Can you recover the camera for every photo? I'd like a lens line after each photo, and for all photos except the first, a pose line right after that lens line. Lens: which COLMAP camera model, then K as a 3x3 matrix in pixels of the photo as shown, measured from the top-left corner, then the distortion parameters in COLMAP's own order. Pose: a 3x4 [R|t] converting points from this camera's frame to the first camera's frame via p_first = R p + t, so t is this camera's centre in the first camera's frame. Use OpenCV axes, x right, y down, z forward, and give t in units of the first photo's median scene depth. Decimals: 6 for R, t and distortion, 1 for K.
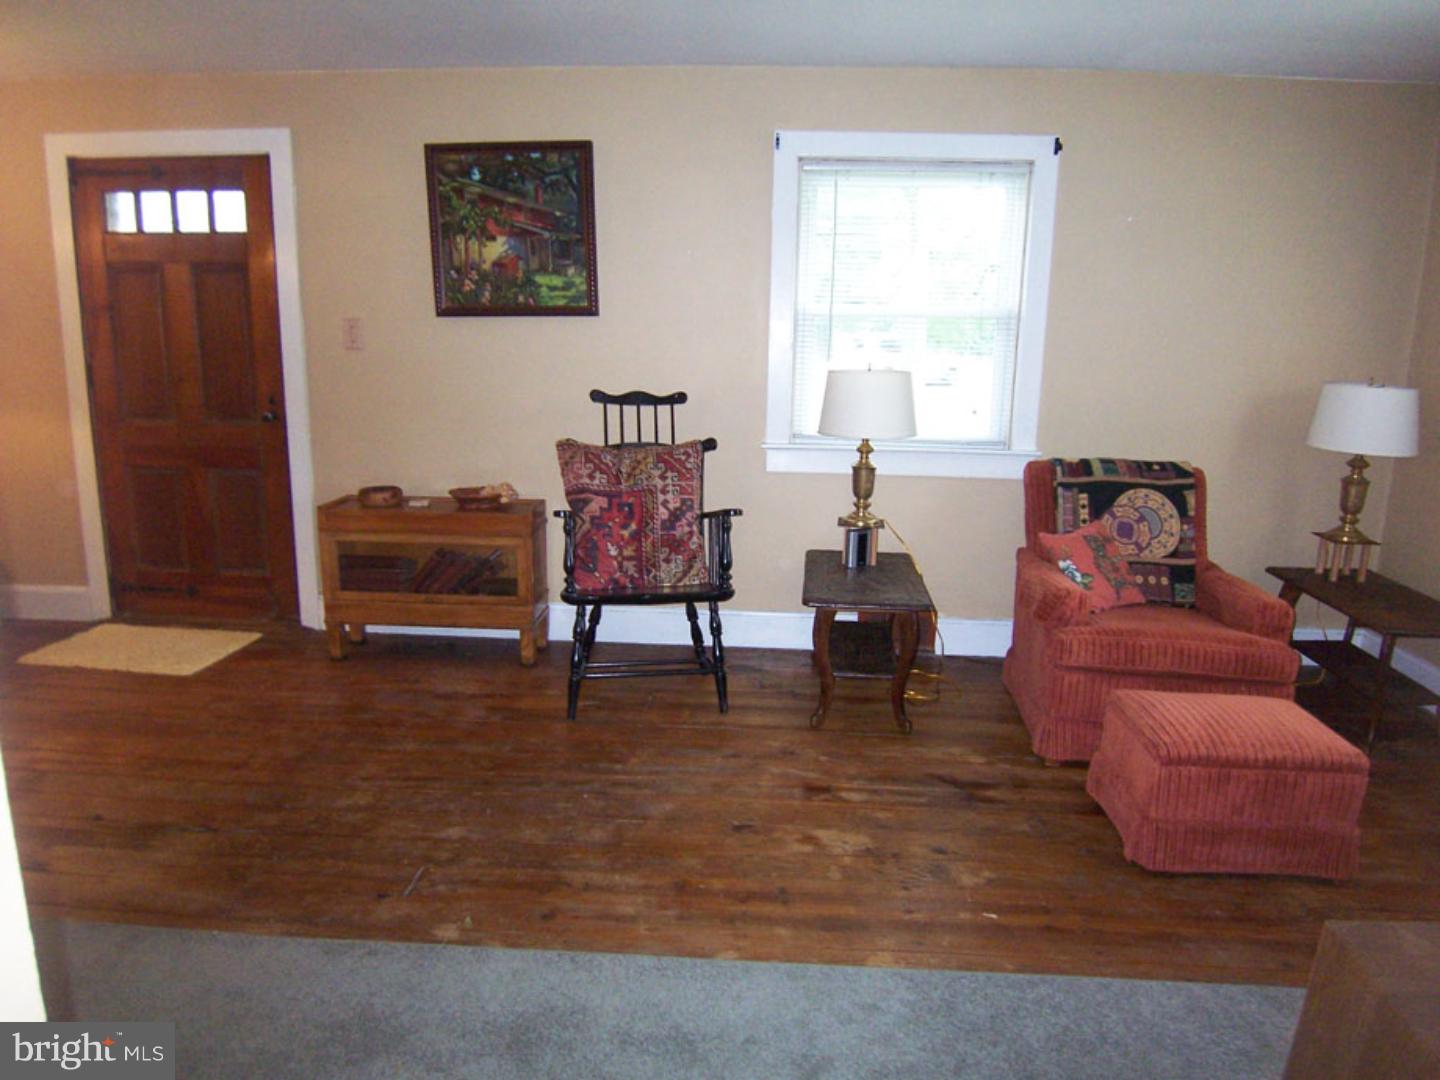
lens RADIAL K [[960.8, 0, 720.0], [0, 960.8, 540.0], [0, 0, 1]] dist [-0.008723, -0.053402]
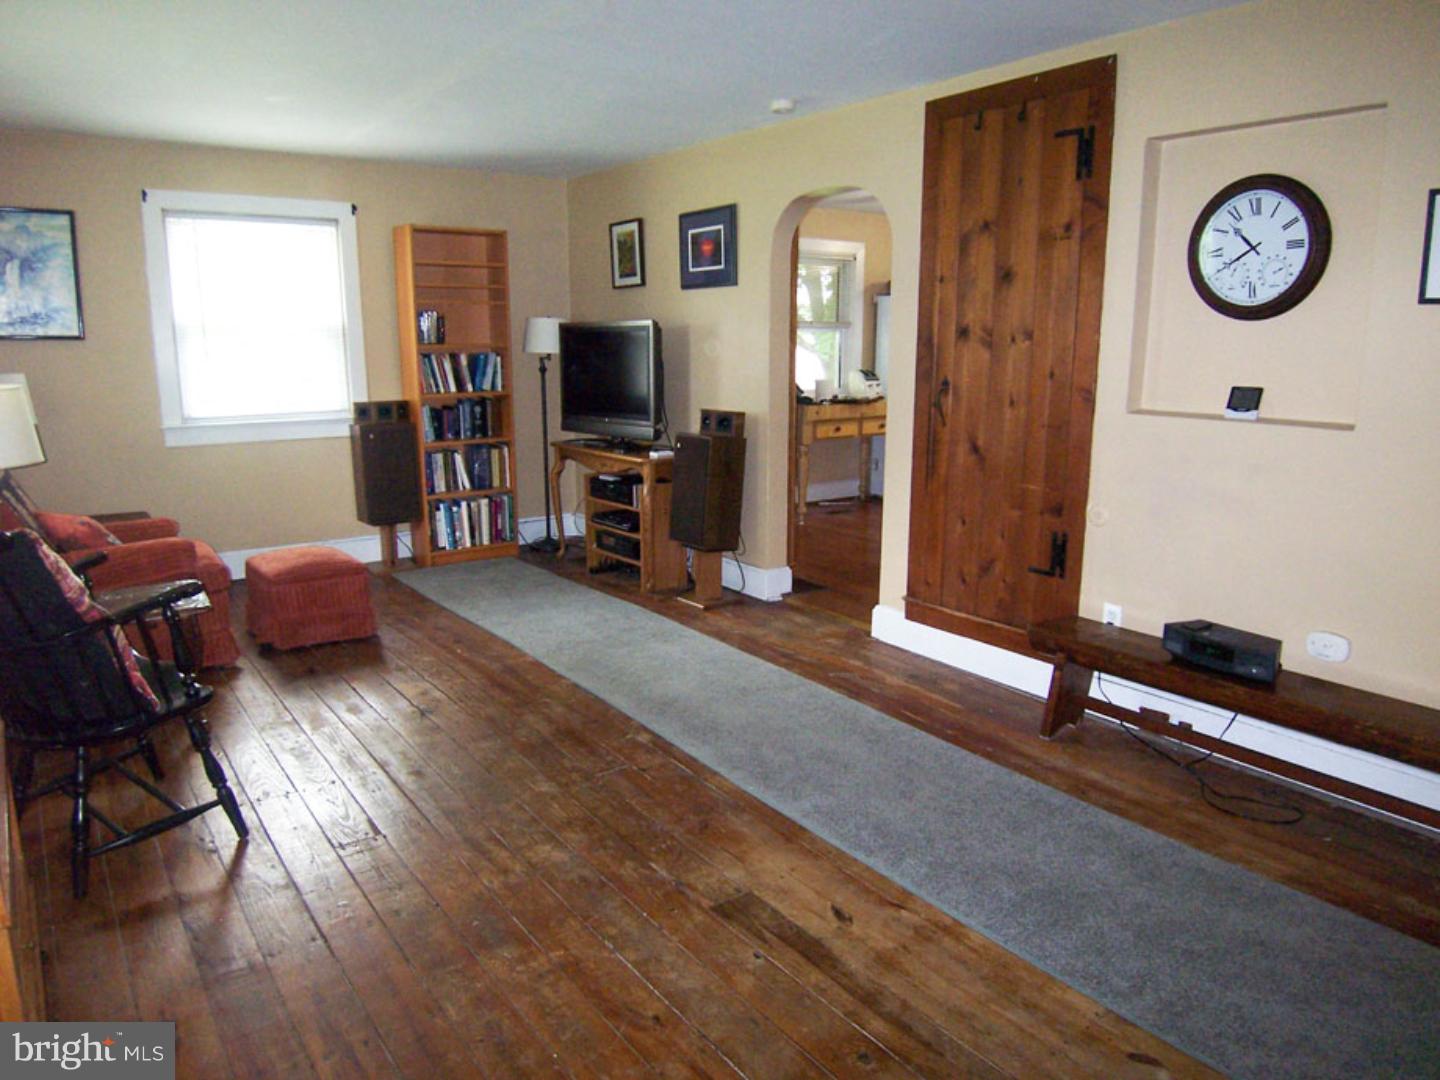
lens RADIAL K [[960.8, 0, 720.0], [0, 960.8, 540.0], [0, 0, 1]] dist [-0.008723, -0.053402]
pose [[-0.643721, -0.177794, 0.744321, -0.833021], [0.145625, 0.926404, 0.347231, -0.228043], [-0.751277, 0.331911, -0.570454, 0.964763]]
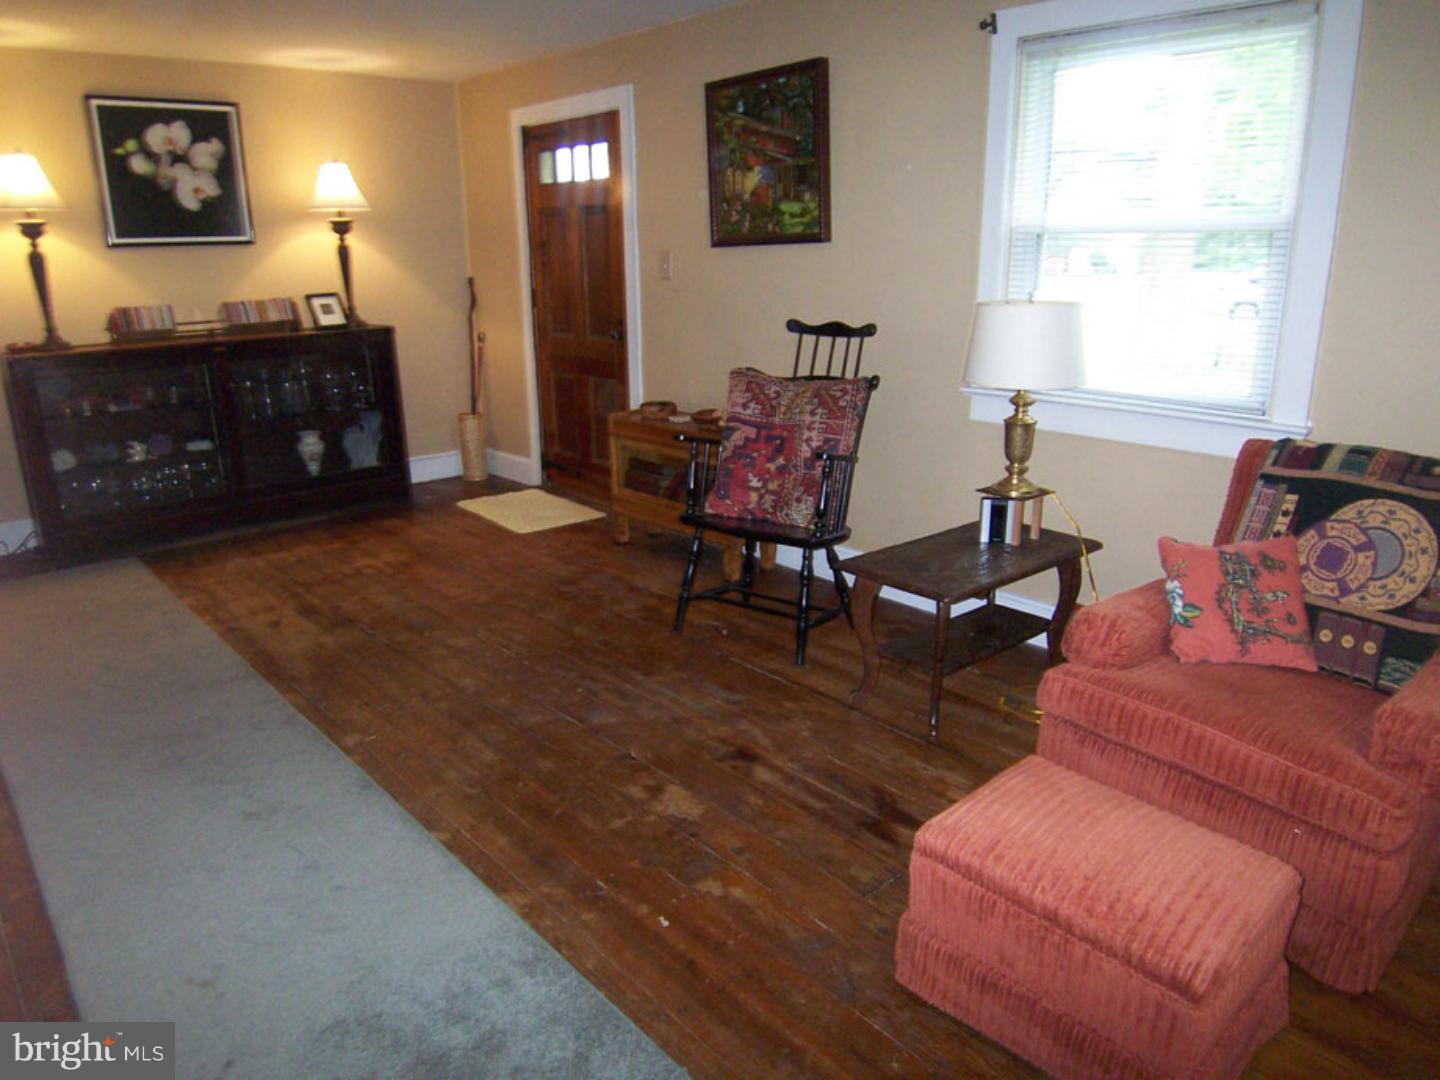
lens RADIAL K [[960.8, 0, 720.0], [0, 960.8, 540.0], [0, 0, 1]] dist [-0.008723, -0.053402]
pose [[0.714985, 0.177355, -0.676271, 0.518150], [-0.126851, 0.984143, 0.123984, -0.045936], [0.687536, -0.002861, 0.726145, 0.231309]]
